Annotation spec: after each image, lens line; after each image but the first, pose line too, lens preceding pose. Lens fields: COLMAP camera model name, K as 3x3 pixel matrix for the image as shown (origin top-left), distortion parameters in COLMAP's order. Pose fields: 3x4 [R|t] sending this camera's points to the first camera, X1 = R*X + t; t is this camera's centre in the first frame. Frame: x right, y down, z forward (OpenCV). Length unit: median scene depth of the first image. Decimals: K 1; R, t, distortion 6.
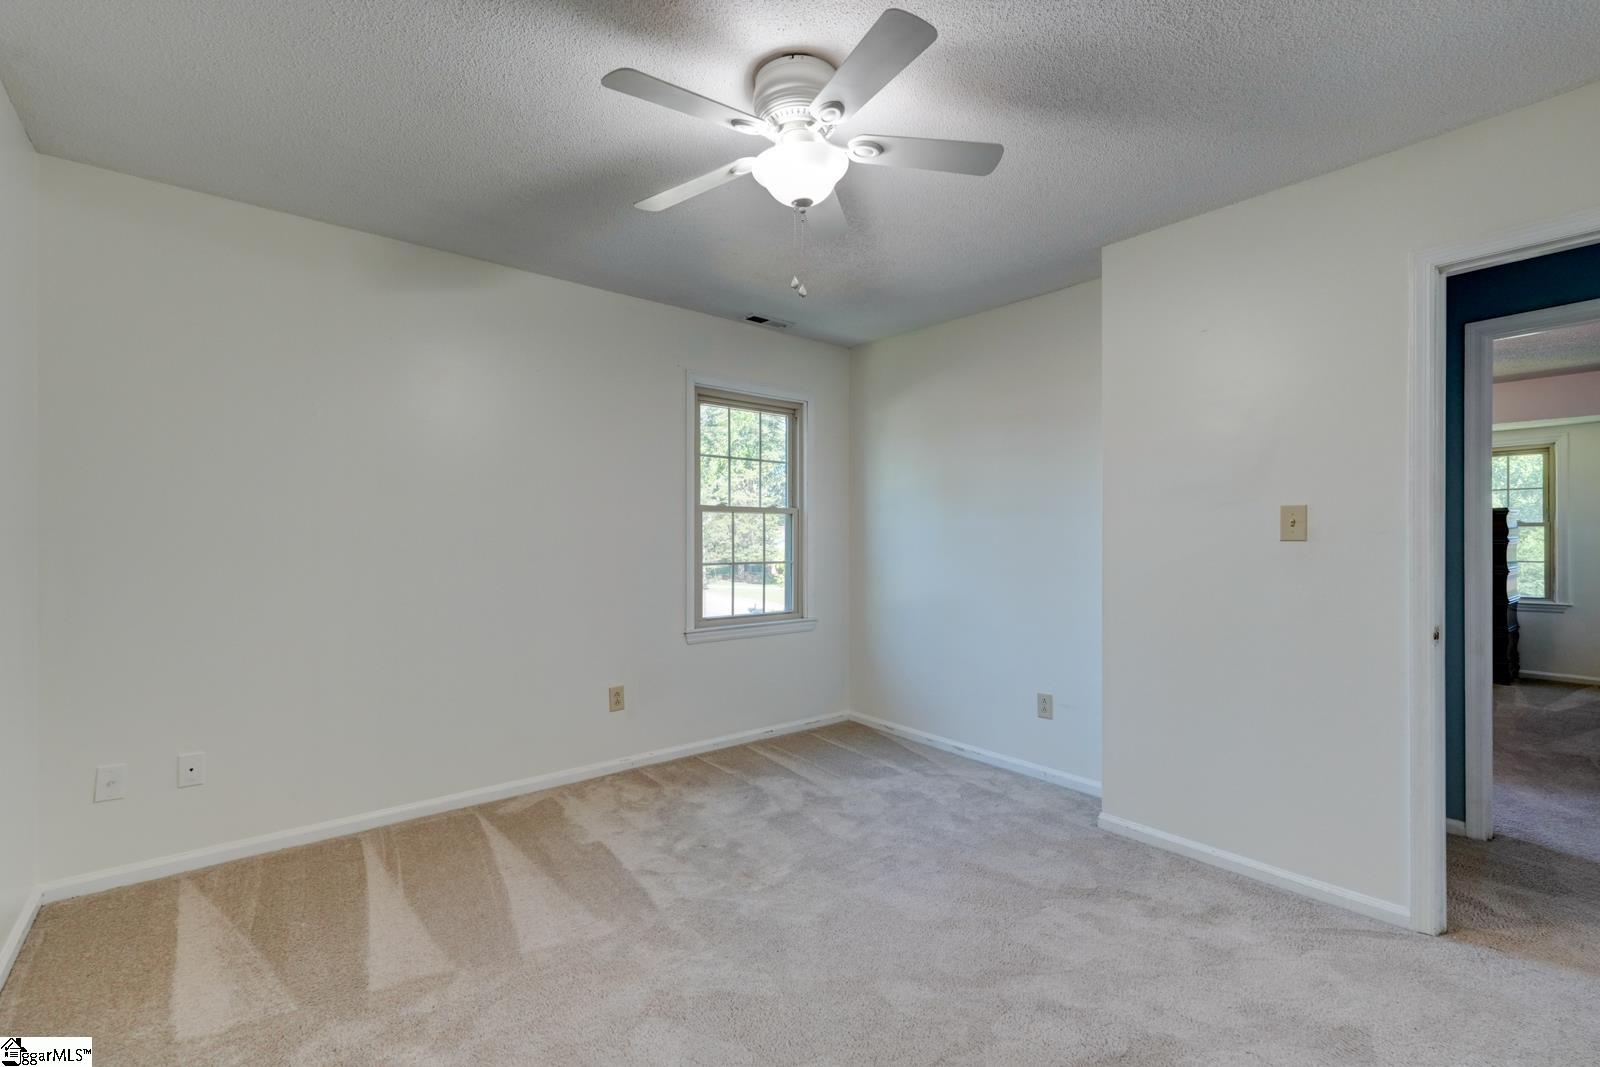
lens RADIAL K [[702.9, 0, 800.0], [0, 702.9, 533.5], [0, 0, 1]] dist [0.001727, 0.000026]
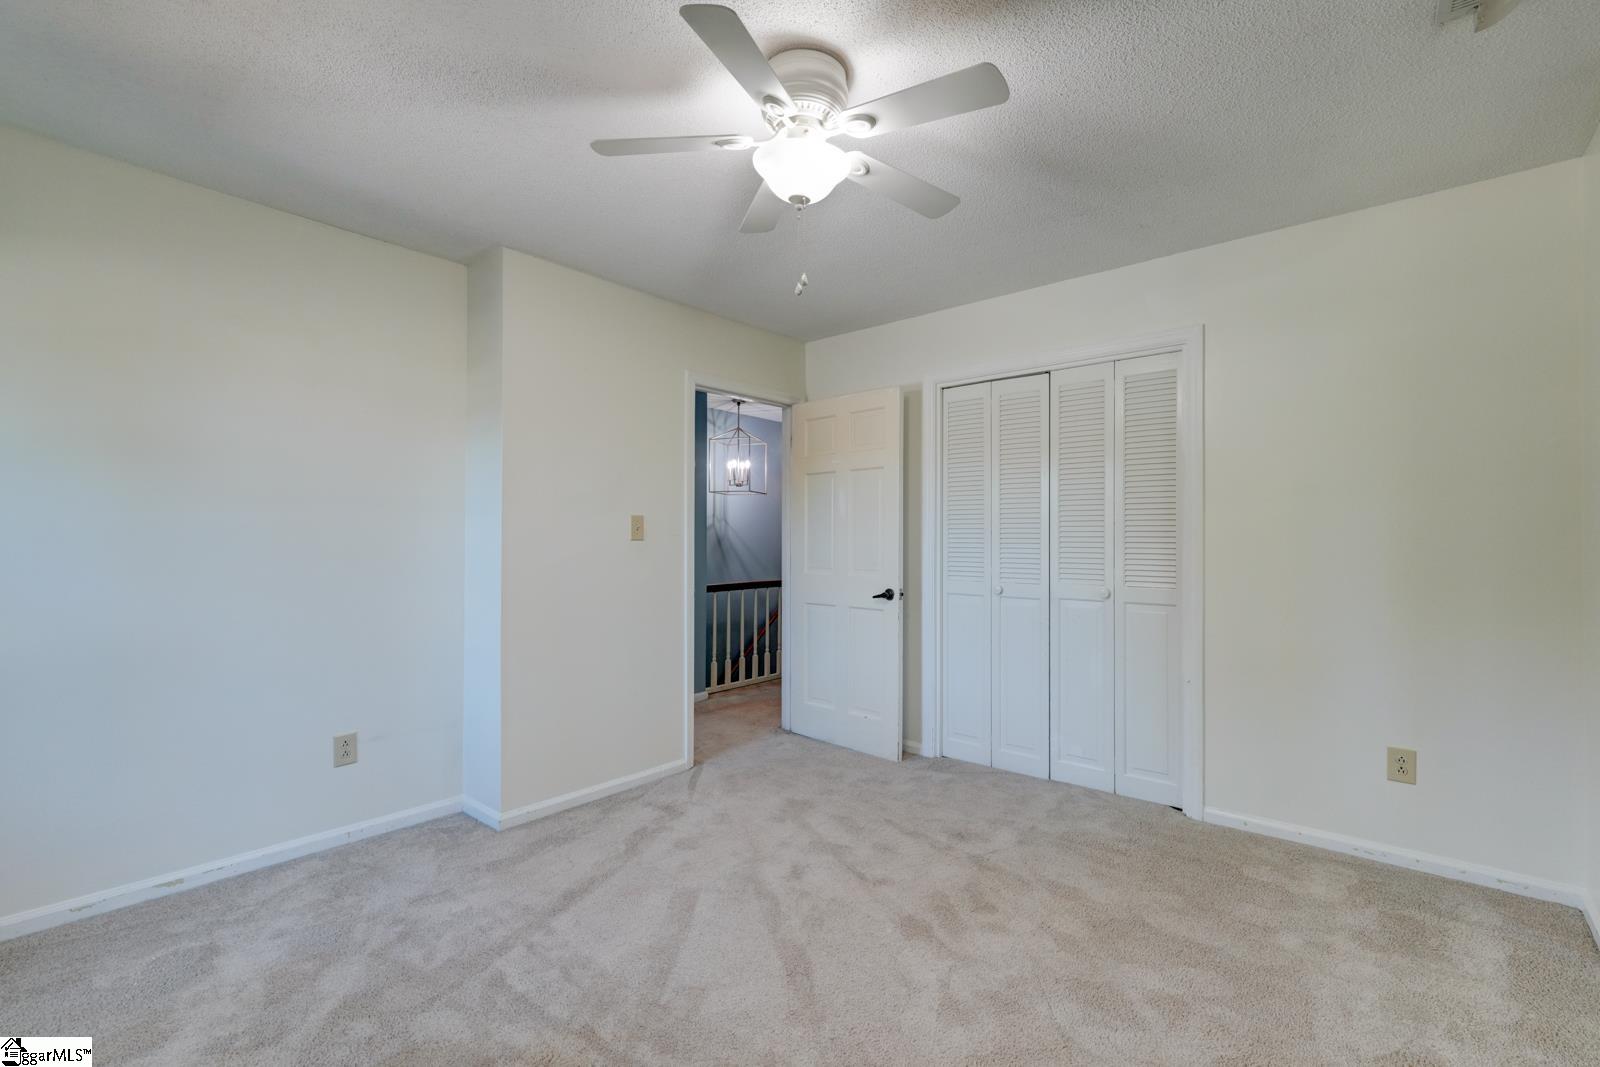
lens RADIAL K [[702.9, 0, 800.0], [0, 702.9, 533.5], [0, 0, 1]] dist [0.001727, 0.000026]
pose [[-0.167041, 0.009424, 0.985905, -0.673234], [-0.002938, 0.999945, -0.010056, 0.011870], [-0.985946, -0.004577, -0.167004, 0.818103]]
